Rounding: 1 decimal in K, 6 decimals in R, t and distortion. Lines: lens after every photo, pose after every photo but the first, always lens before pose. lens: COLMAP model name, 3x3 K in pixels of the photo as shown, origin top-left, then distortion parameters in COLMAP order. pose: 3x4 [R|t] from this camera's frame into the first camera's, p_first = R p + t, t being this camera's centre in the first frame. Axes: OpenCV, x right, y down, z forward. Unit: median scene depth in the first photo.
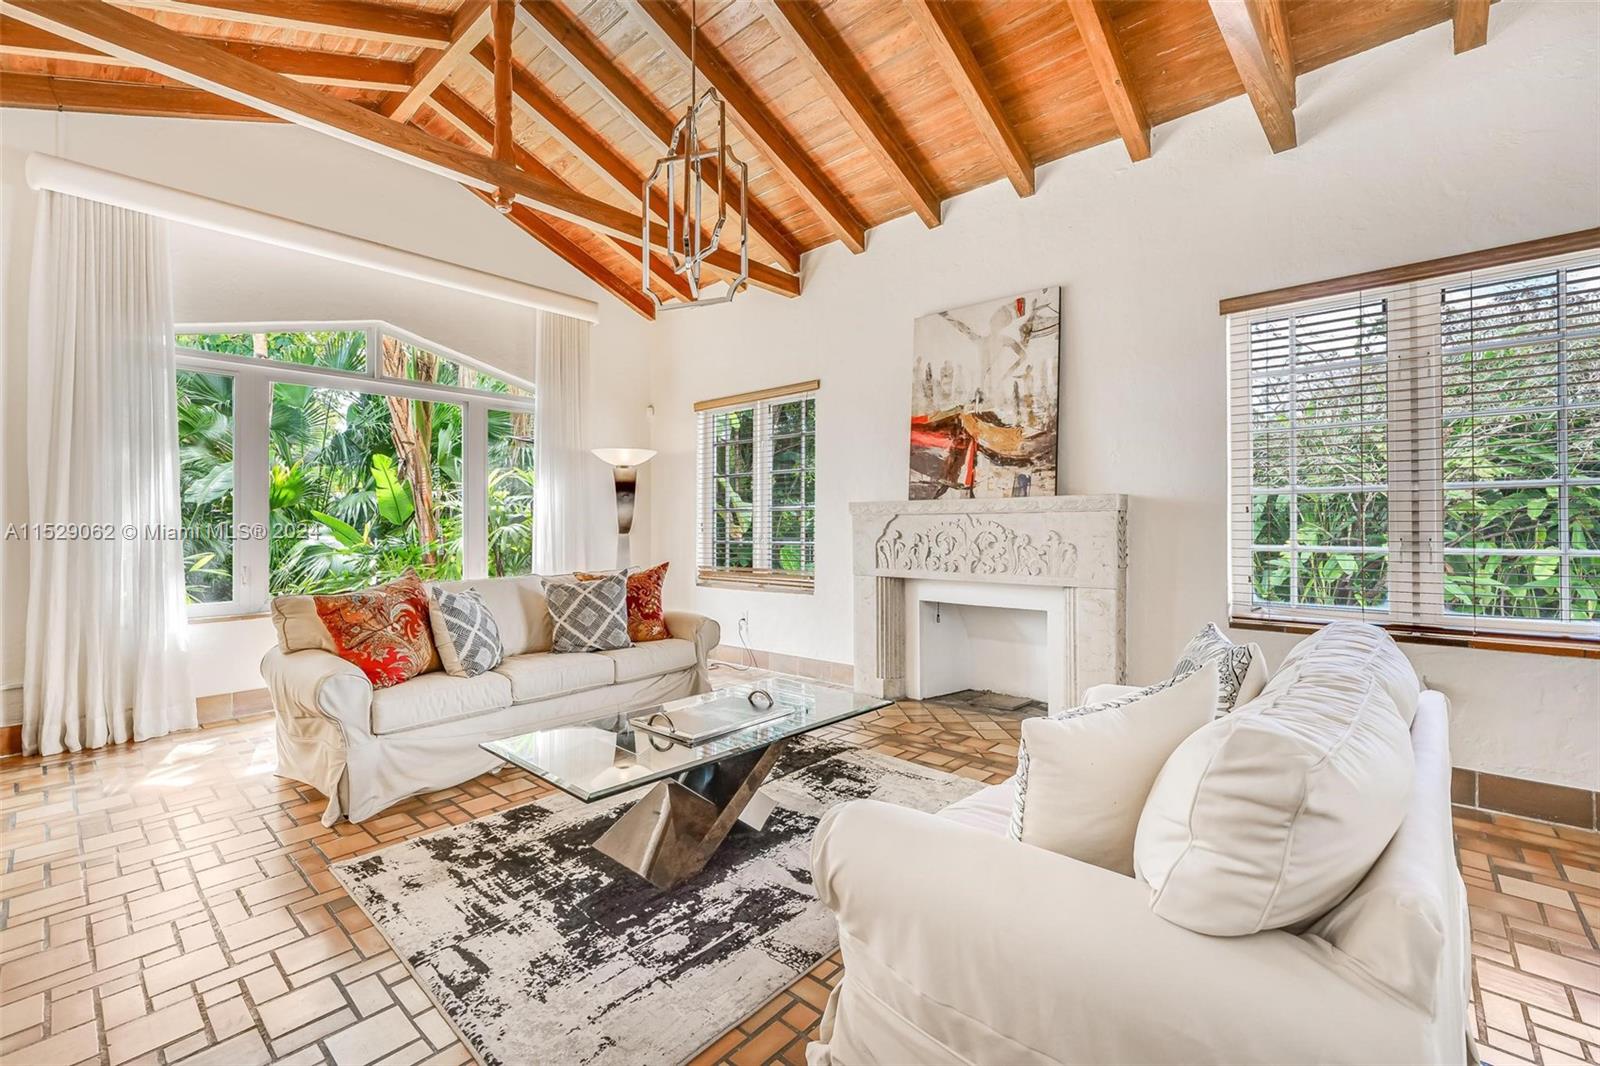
lens RADIAL K [[688.4, 0, 774.5], [0, 688.4, 518.1], [0, 0, 1]] dist [-0.011105, 0.000098]
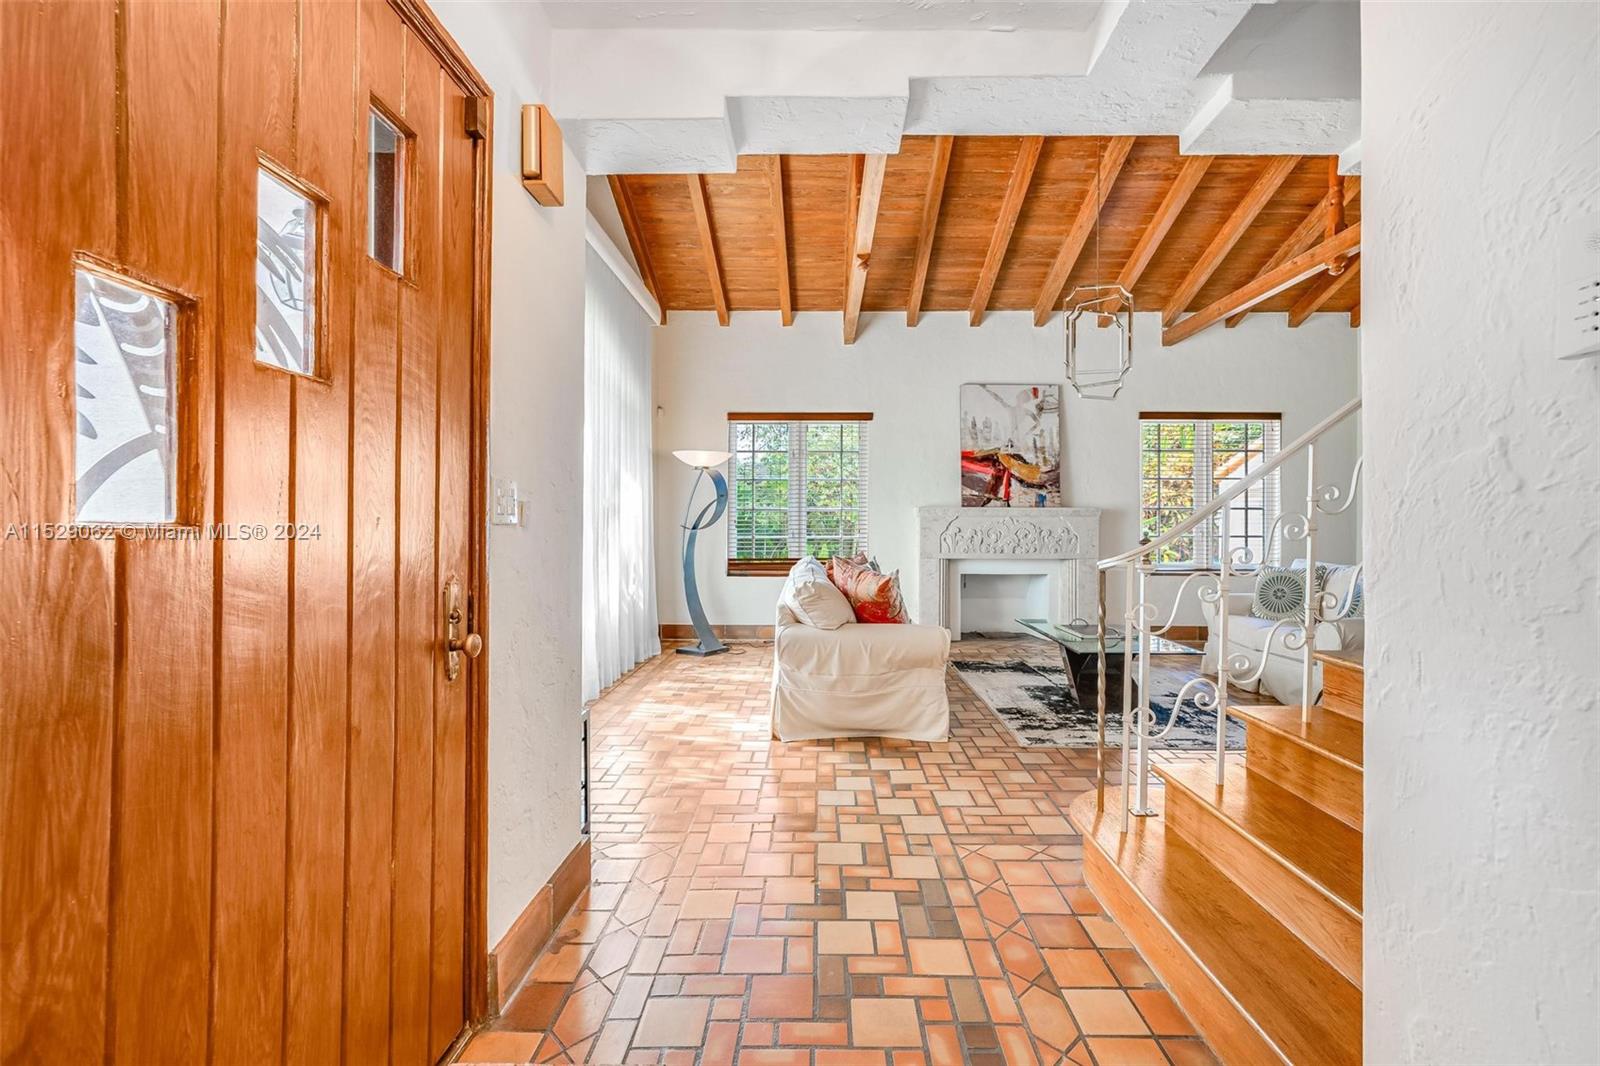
lens RADIAL K [[701.5, 0, 803.9], [0, 701.5, 527.3], [0, 0, 1]] dist [-0.000298, 0.000153]
pose [[0.748377, 0.005603, 0.663250, -1.159765], [-0.014668, 0.999860, 0.008103, 0.012173], [-0.663111, -0.015792, 0.748354, 0.094157]]
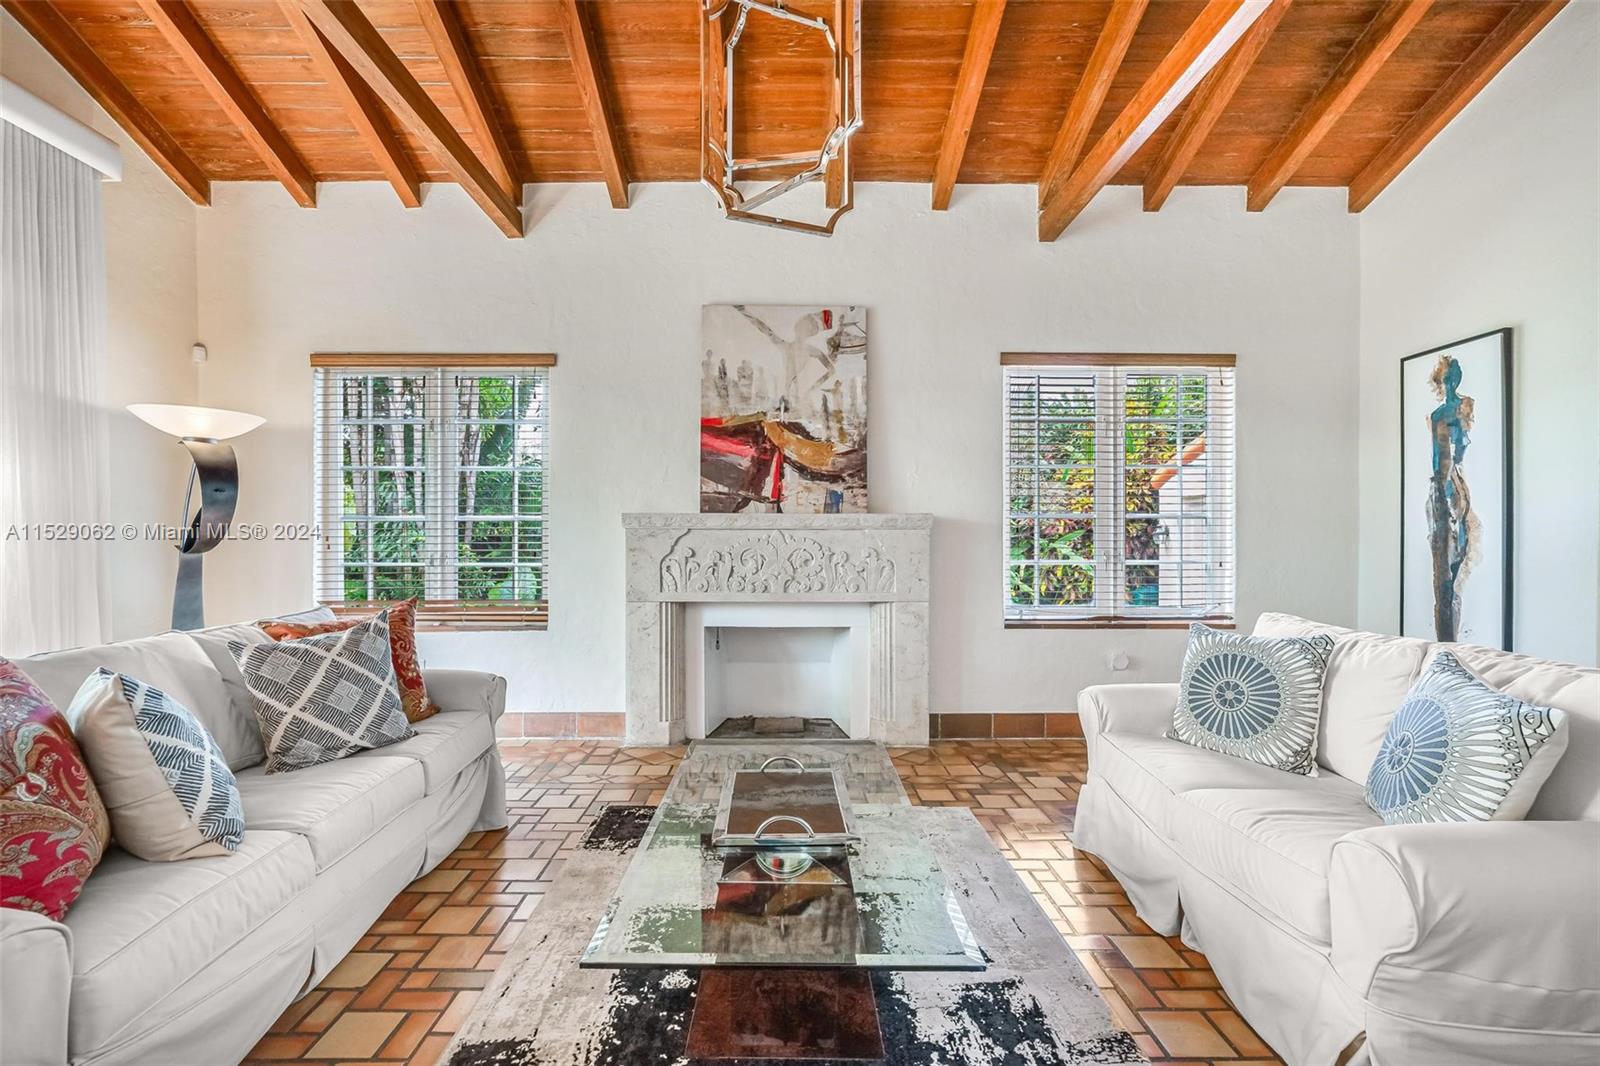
lens RADIAL K [[722.7, 0, 778.4], [0, 722.7, 547.5], [0, 0, 1]] dist [-0.003710, 0.000255]
pose [[0.727859, -0.000272, 0.685726, -0.390807], [-0.011655, 0.999851, 0.012768, 0.005605], [-0.685627, -0.017286, 0.727747, 0.286063]]
